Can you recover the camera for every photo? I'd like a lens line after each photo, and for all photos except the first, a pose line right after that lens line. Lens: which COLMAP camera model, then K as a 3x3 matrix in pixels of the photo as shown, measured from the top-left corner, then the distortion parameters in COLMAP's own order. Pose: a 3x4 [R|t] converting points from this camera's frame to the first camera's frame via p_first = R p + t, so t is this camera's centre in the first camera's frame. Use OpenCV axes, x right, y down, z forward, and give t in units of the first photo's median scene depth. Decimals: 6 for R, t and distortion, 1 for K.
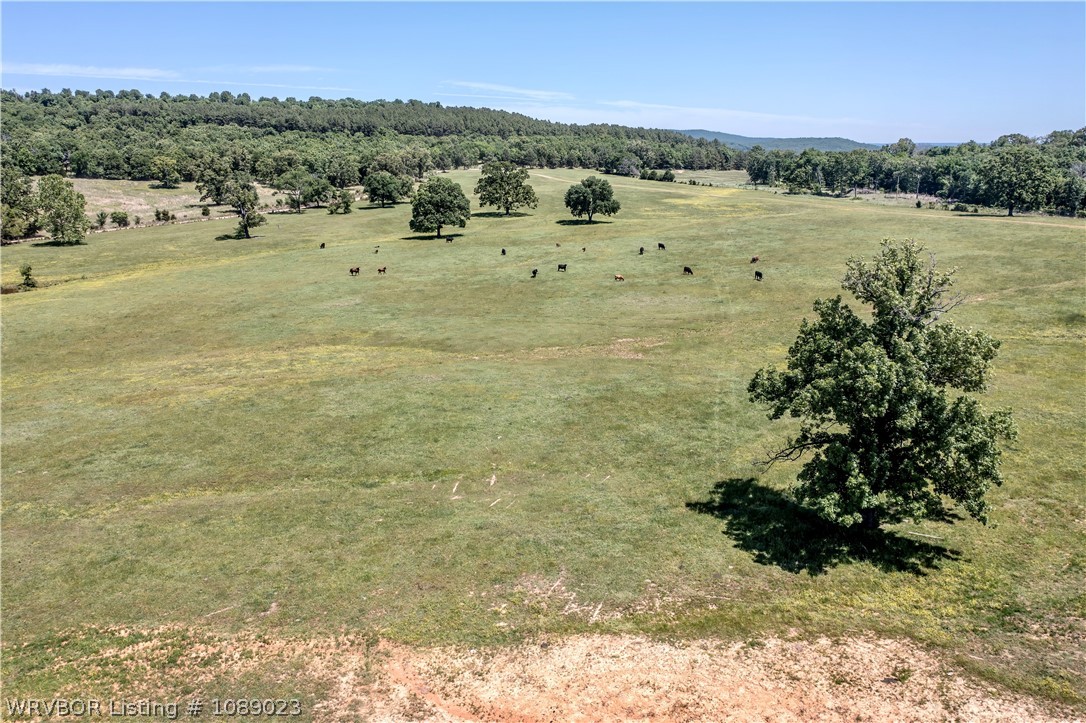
lens RADIAL K [[863.4, 0, 539.4], [0, 863.4, 340.4], [0, 0, 1]] dist [-0.025209, 0.010468]
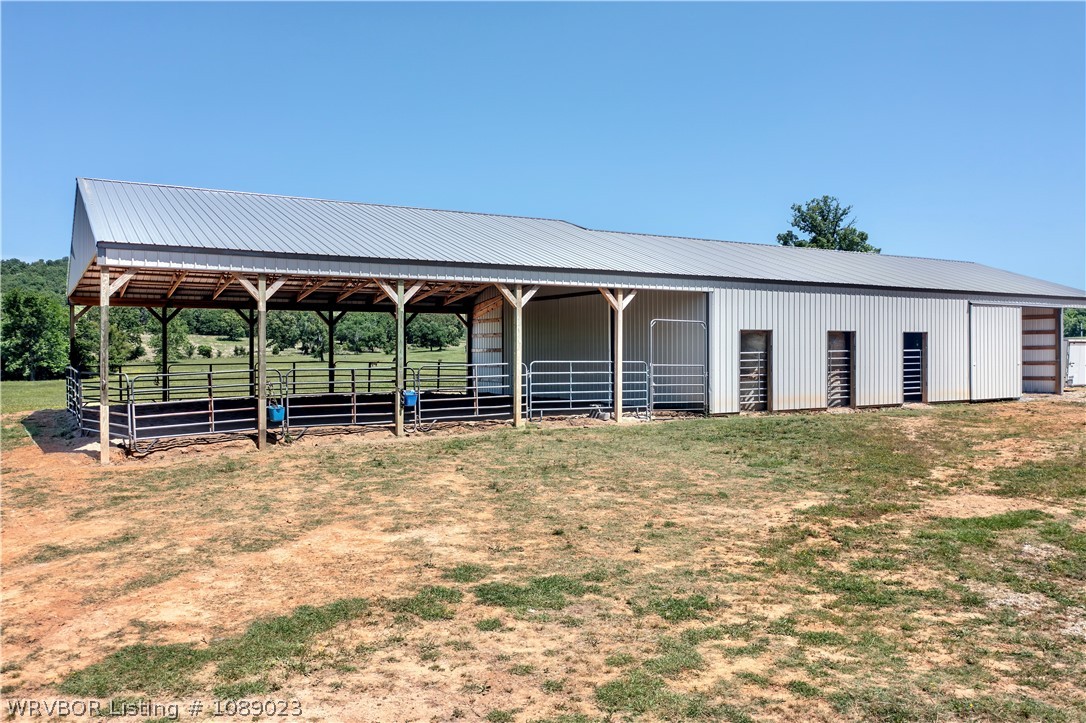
lens RADIAL K [[863.4, 0, 540.0], [0, 863.4, 346.1], [0, 0, 1]] dist [-0.025209, 0.010468]
pose [[0.999783, 0.011029, -0.017694, -0.028047], [-0.014650, 0.975446, -0.219750, 0.119257], [0.014836, 0.219962, 0.975396, -0.137492]]
